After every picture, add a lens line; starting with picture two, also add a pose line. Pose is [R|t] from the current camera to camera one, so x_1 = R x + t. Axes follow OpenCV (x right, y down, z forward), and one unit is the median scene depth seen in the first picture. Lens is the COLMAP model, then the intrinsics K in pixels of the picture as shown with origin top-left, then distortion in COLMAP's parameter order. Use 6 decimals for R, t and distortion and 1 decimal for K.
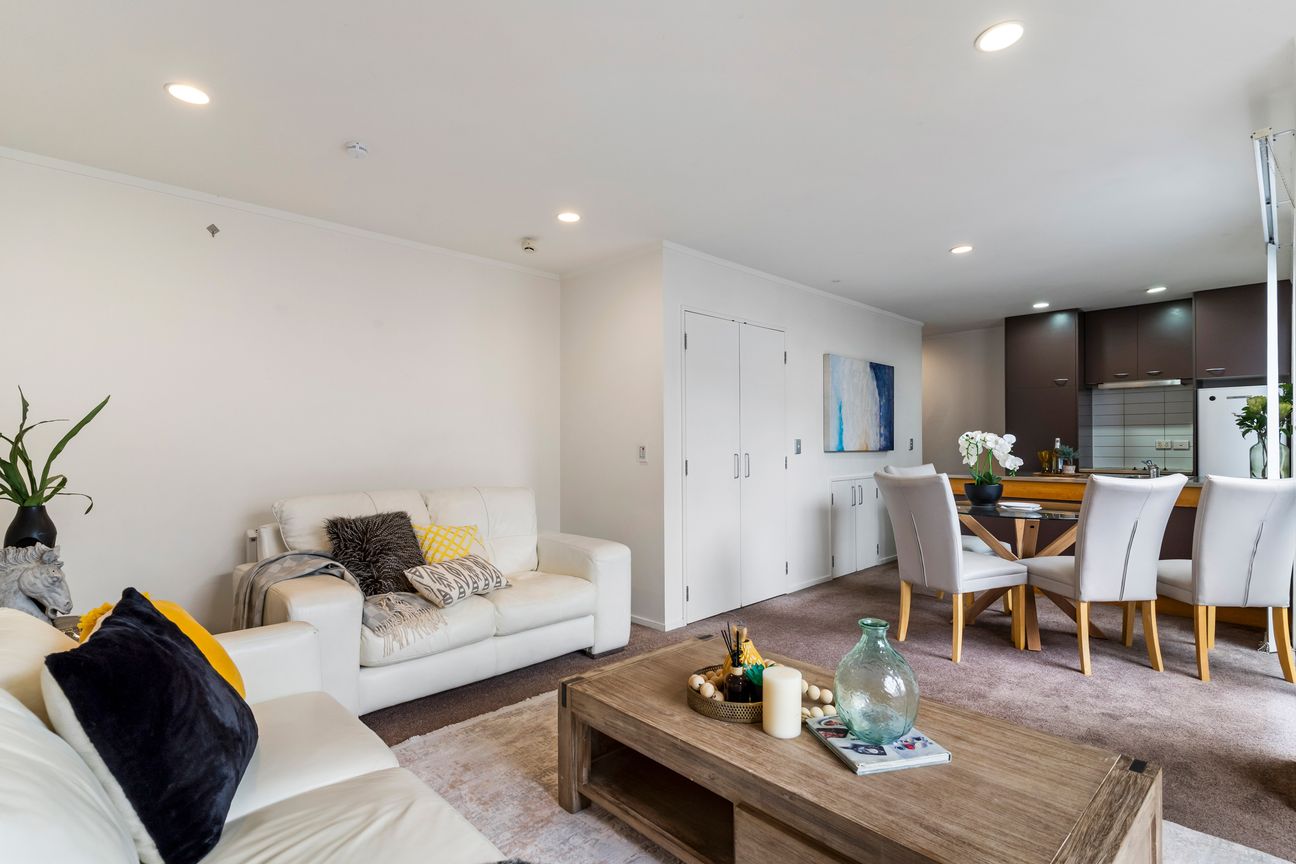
lens RADIAL K [[620.0, 0, 648.9], [0, 620.0, 433.7], [0, 0, 1]] dist [-0.001002, 0.000033]
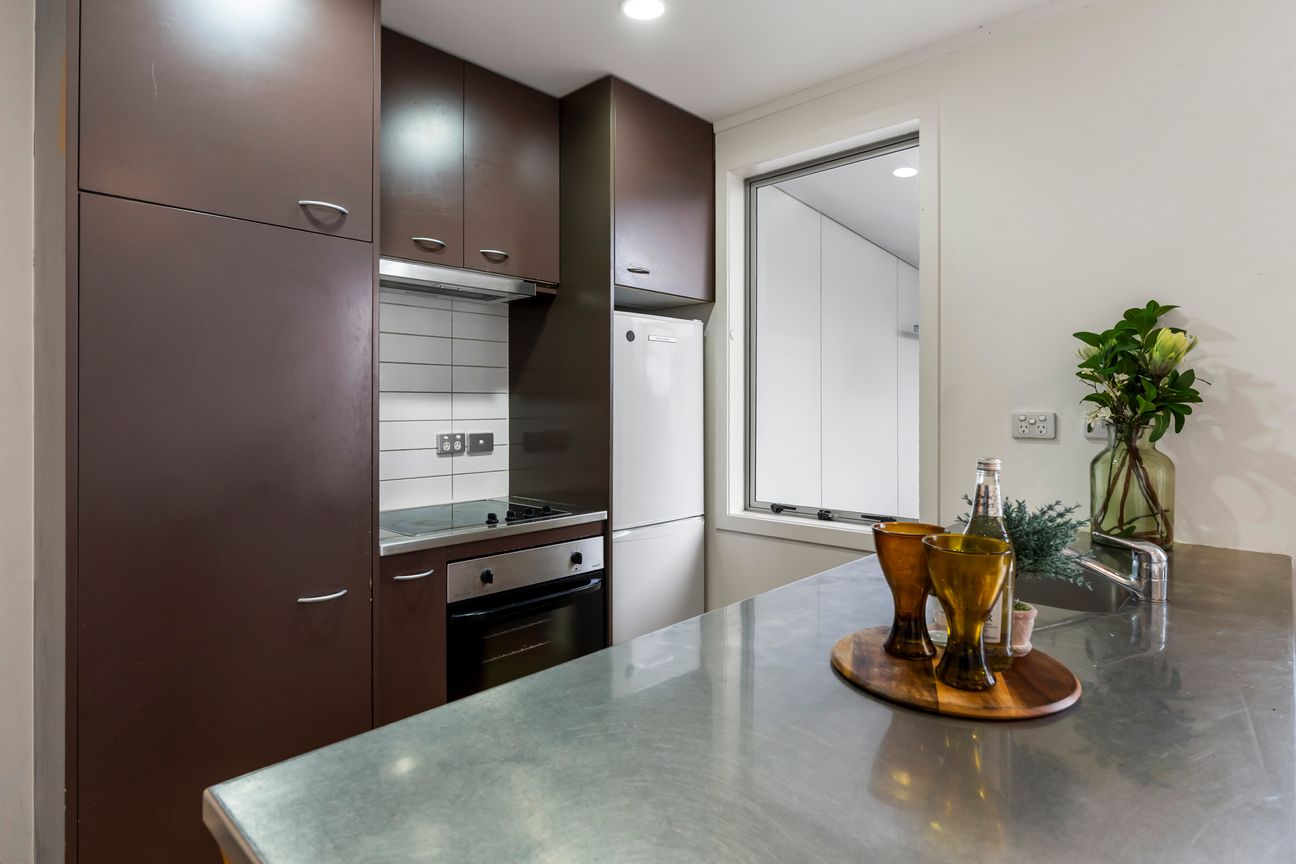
lens RADIAL K [[692.9, 0, 662.3], [0, 692.9, 408.1], [0, 0, 1]] dist [0.000215, -0.000424]
pose [[-0.054287, 0.007582, 0.998497, 0.375481], [-0.001650, 0.999969, -0.007683, -0.001263], [-0.998524, -0.002065, -0.054273, 0.888005]]
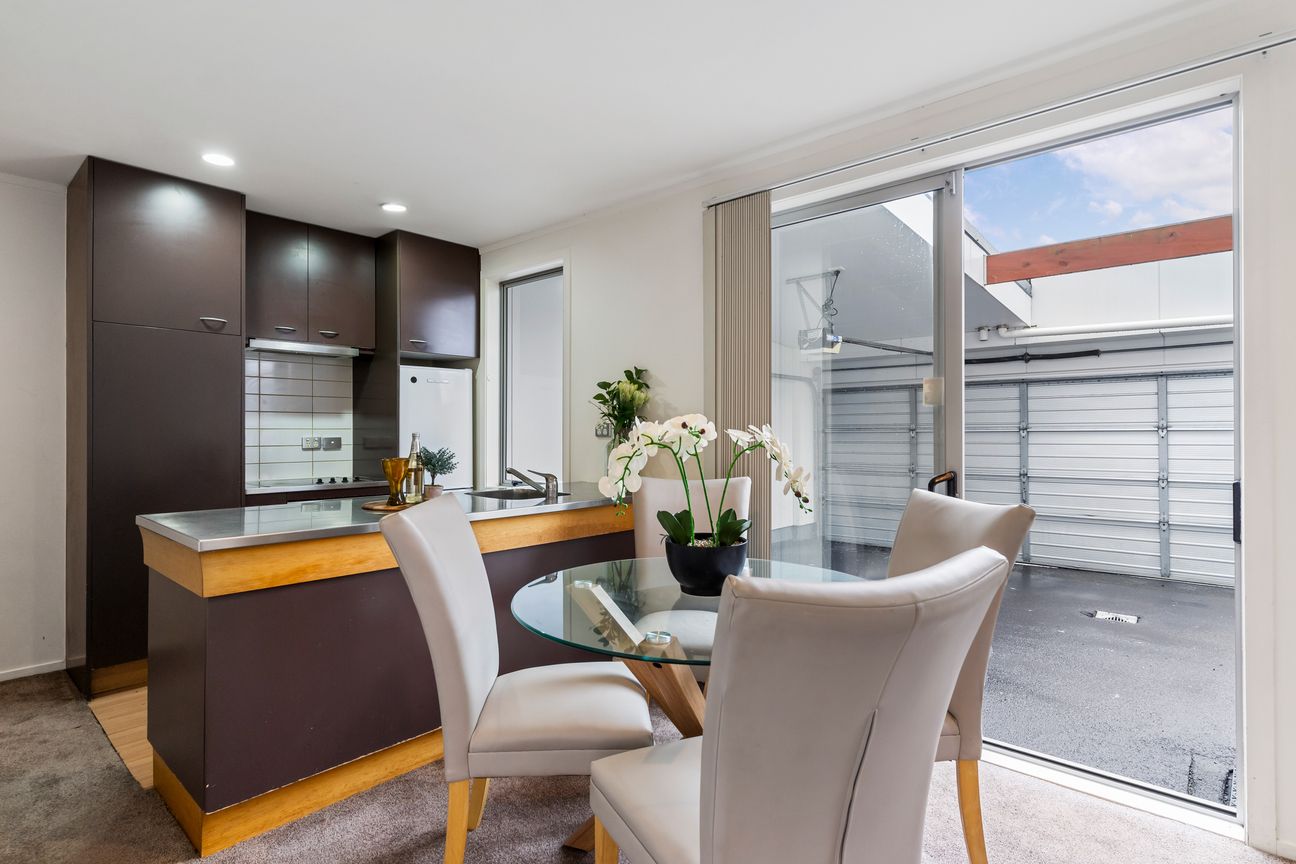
lens RADIAL K [[658.1, 0, 643.9], [0, 658.1, 431.6], [0, 0, 1]] dist [0.005090, 0.000472]
pose [[-0.072139, 0.010430, 0.997340, 0.089599], [-0.000759, 0.999944, -0.010512, 0.013304], [-0.997394, -0.001515, -0.072127, 0.690986]]
